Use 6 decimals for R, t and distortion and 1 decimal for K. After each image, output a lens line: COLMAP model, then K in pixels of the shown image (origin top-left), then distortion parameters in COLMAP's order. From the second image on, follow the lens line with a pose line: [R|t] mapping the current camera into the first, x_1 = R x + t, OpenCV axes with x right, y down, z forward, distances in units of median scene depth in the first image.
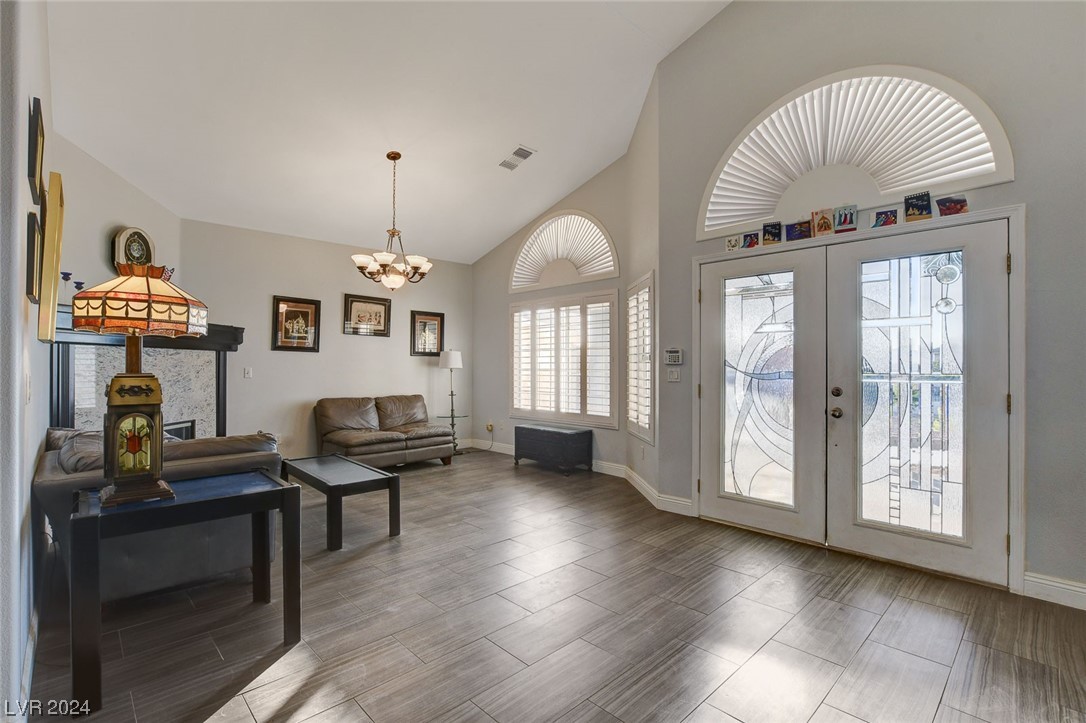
lens RADIAL K [[495.6, 0, 543.6], [0, 495.6, 364.2], [0, 0, 1]] dist [-0.029983, 0.000533]
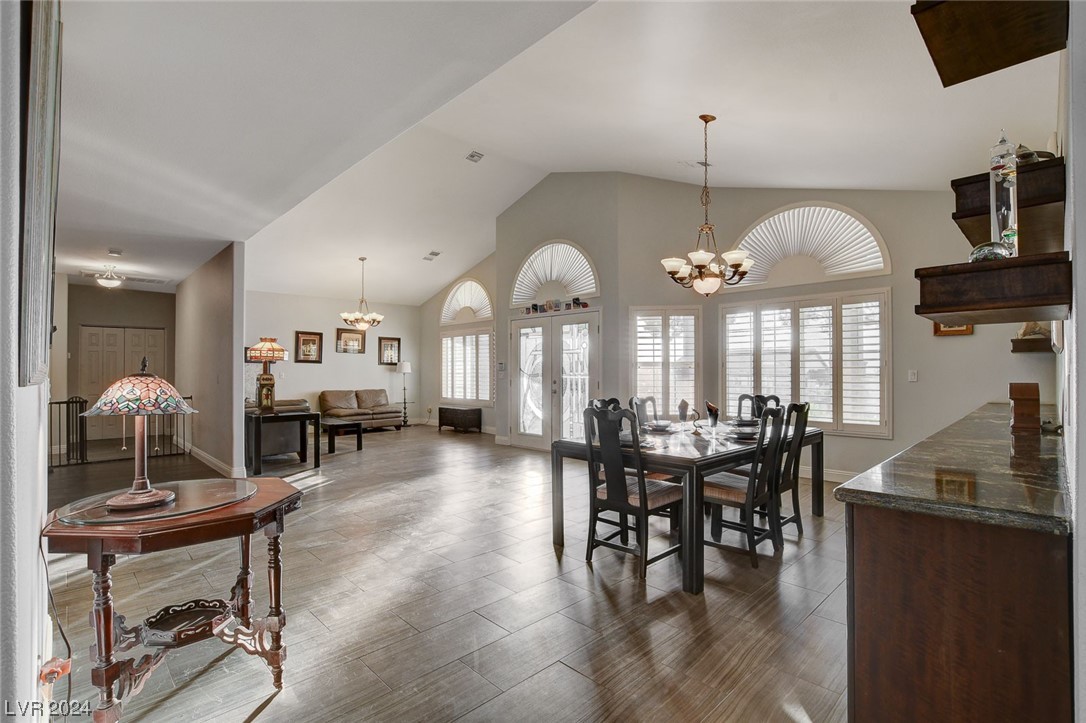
lens RADIAL K [[495.6, 0, 539.5], [0, 495.6, 367.8], [0, 0, 1]] dist [-0.029983, 0.000533]
pose [[0.999990, -0.003474, 0.002890, 0.304425], [0.003485, 0.999986, -0.004051, 0.000183], [-0.002876, 0.004061, 0.999988, -0.737926]]
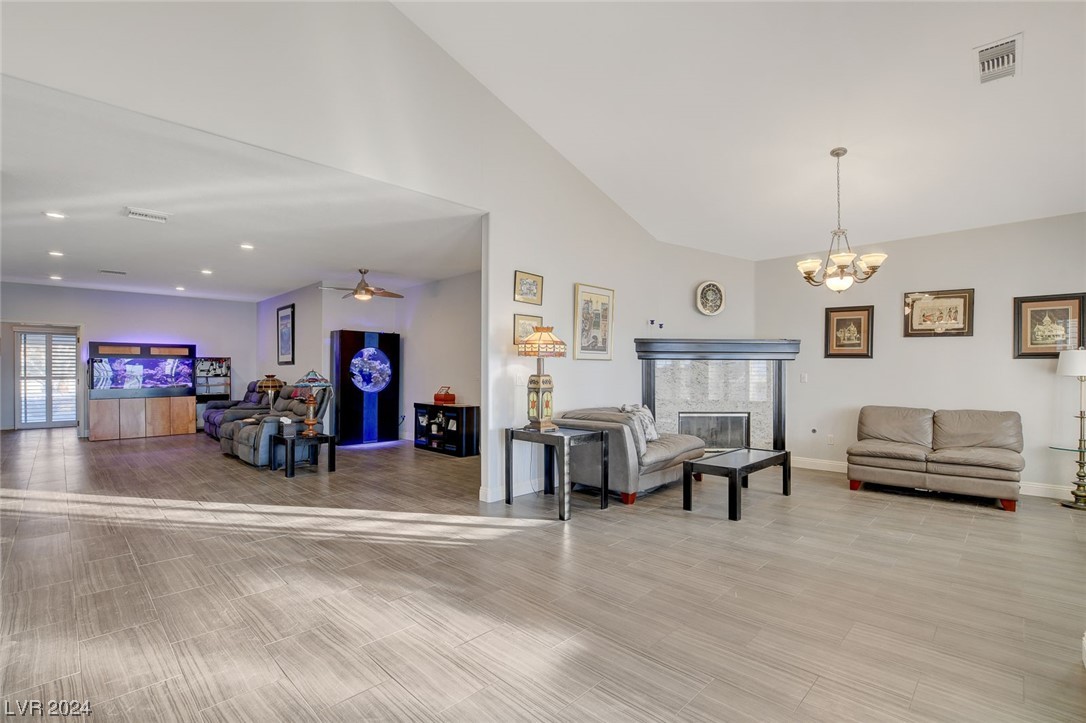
lens RADIAL K [[489.4, 0, 541.2], [0, 489.4, 371.1], [0, 0, 1]] dist [-0.020195, 0.000264]
pose [[0.028574, -0.001877, -0.999590, 0.518516], [0.000375, 0.999998, -0.001867, 0.002735], [0.999592, -0.000321, 0.028574, 0.333101]]
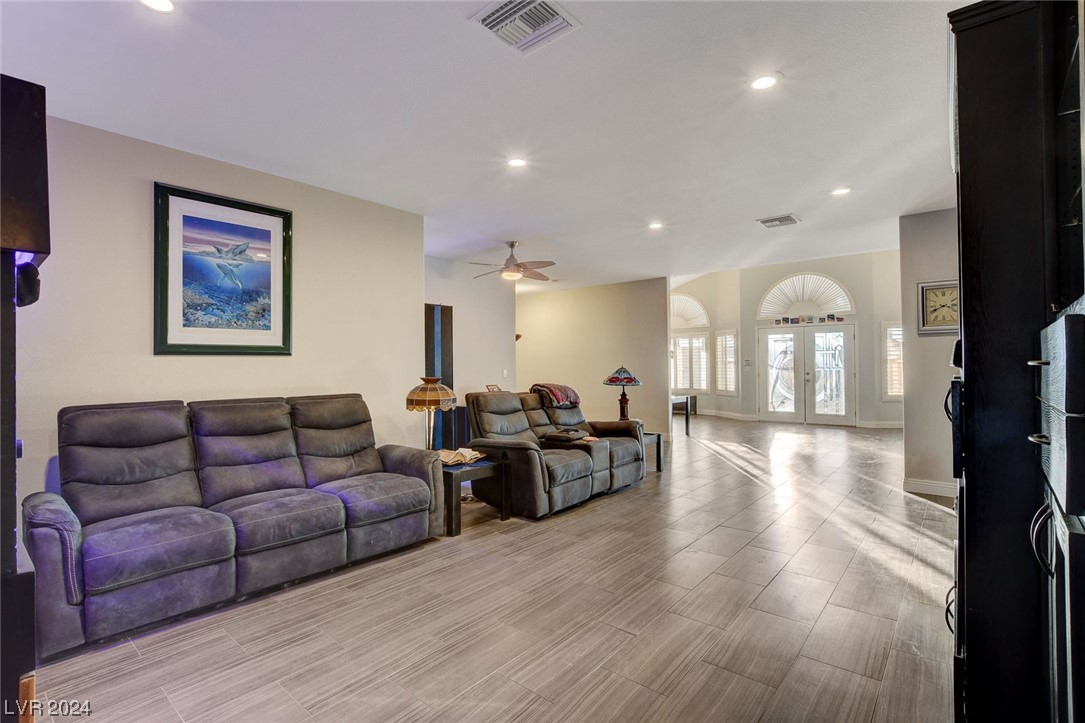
lens RADIAL K [[495.1, 0, 547.8], [0, 495.1, 362.2], [0, 0, 1]] dist [-0.029983, 0.000533]
pose [[0.995242, -0.009259, 0.096990, -0.794348], [0.010006, 0.999924, -0.007222, -0.005995], [-0.096916, 0.008158, 0.995259, -1.147457]]
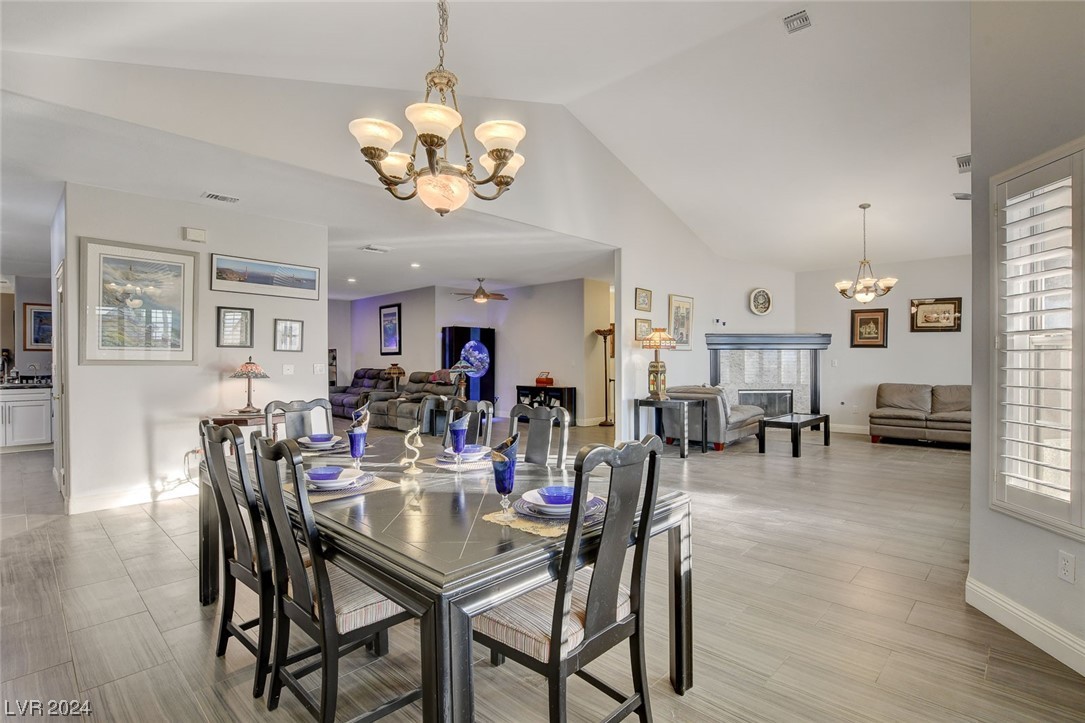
lens RADIAL K [[505.6, 0, 552.8], [0, 505.6, 361.6], [0, 0, 1]] dist [0.002506, -0.000055]
pose [[0.049107, 0.002662, -0.998790, 0.902277], [0.006900, 0.999972, 0.003004, 0.002063], [0.998770, -0.007040, 0.049087, 0.044254]]
